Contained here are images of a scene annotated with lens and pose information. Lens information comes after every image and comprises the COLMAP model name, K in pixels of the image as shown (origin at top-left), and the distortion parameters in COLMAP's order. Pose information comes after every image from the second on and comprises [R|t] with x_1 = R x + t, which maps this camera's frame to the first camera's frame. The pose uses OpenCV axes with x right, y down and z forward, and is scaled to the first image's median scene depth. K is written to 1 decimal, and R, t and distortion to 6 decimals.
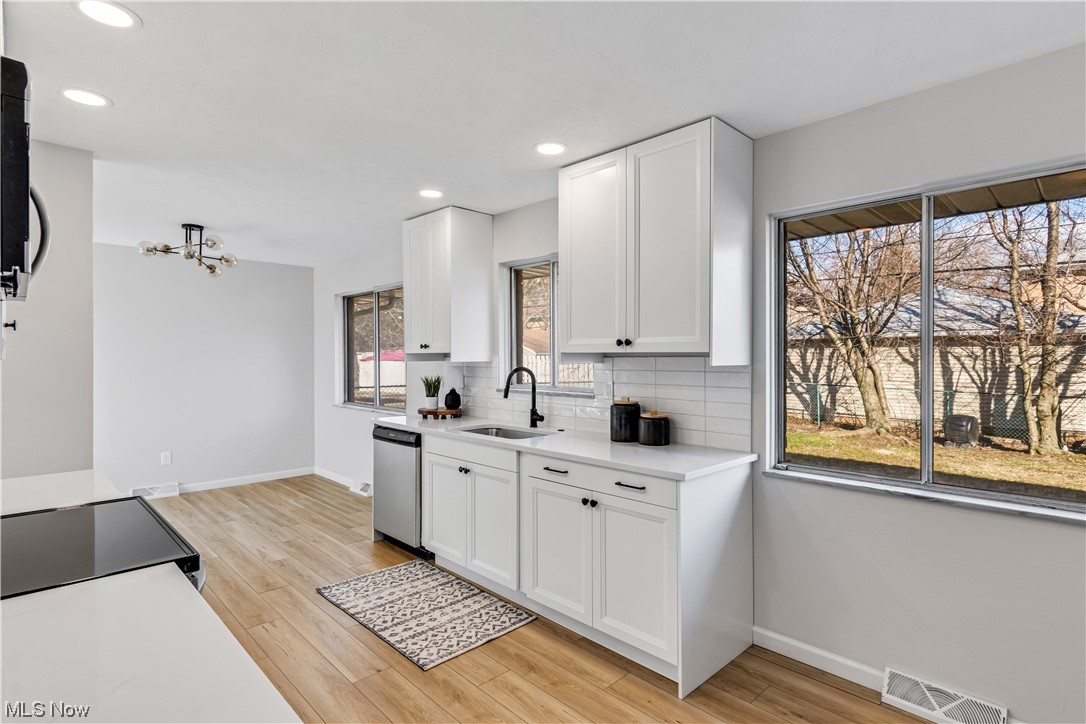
lens RADIAL K [[549.3, 0, 548.3], [0, 549.3, 361.3], [0, 0, 1]] dist [-0.000245, -0.000049]
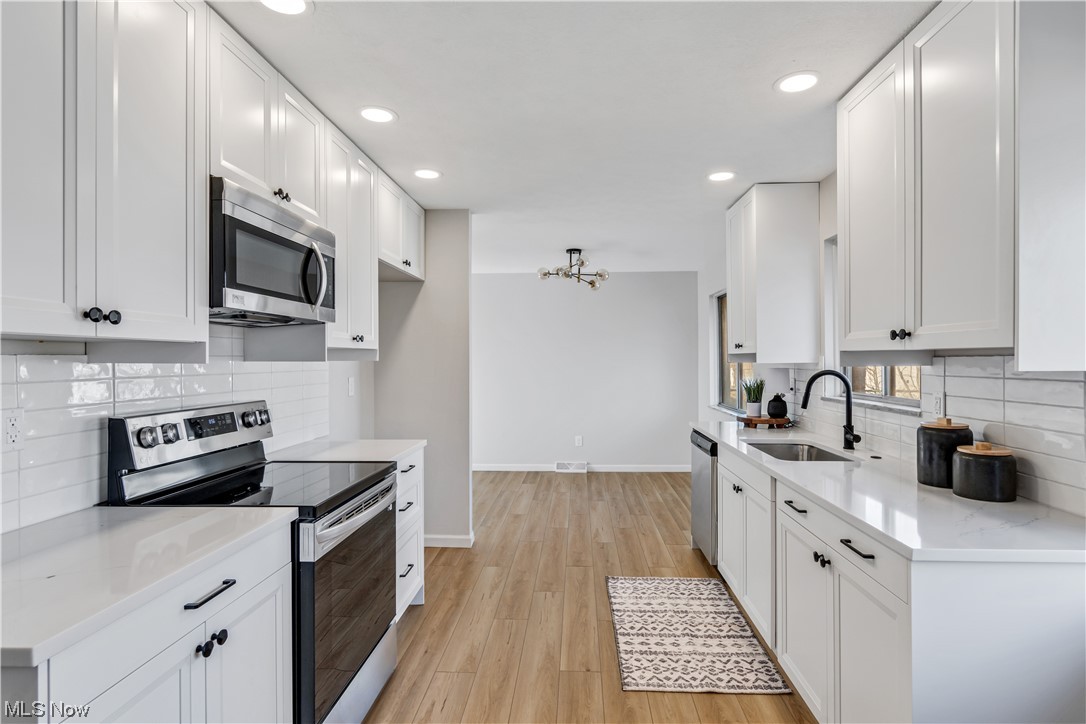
lens RADIAL K [[549.3, 0, 548.3], [0, 549.3, 361.3], [0, 0, 1]] dist [-0.000245, -0.000049]
pose [[0.675997, 0.000060, -0.736905, 0.286888], [-0.002221, 0.999996, -0.001956, 0.000367], [0.736901, 0.002958, 0.675994, 0.199301]]
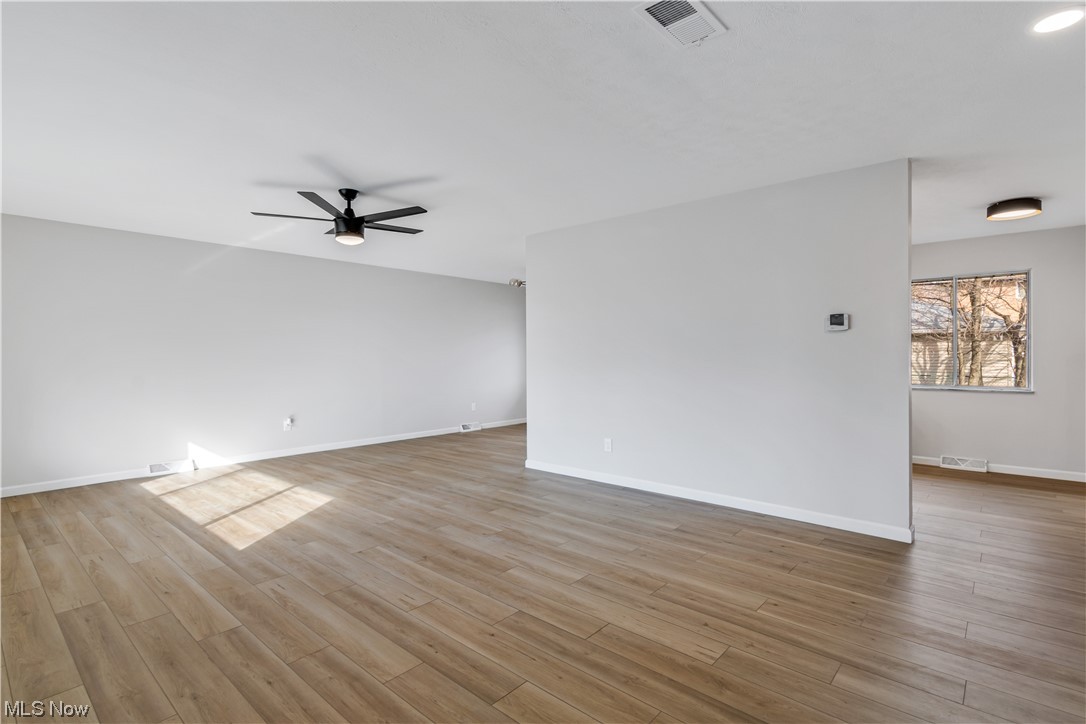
lens RADIAL K [[528.0, 0, 543.0], [0, 528.0, 362.0], [0, 0, 1]] dist [0.011578, -0.001602]
pose [[0.997322, -0.002355, 0.073097, -1.037318], [0.002169, 0.999994, 0.002614, 0.068138], [-0.073103, -0.002449, 0.997321, -0.970176]]
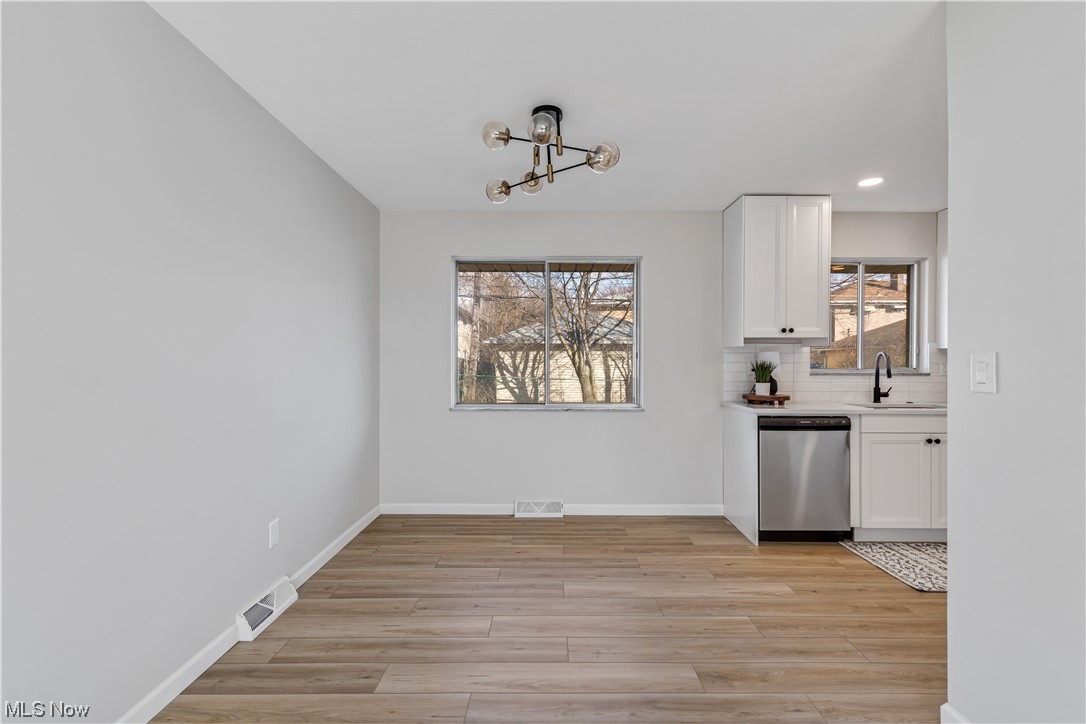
lens RADIAL K [[482.7, 0, 550.6], [0, 482.7, 362.6], [0, 0, 1]] dist [0.011138, -0.004425]
pose [[0.698653, 0.002229, 0.715457, -1.431454], [0.000977, 0.999991, -0.004070, 0.042037], [-0.715460, 0.003542, 0.698645, 0.879738]]
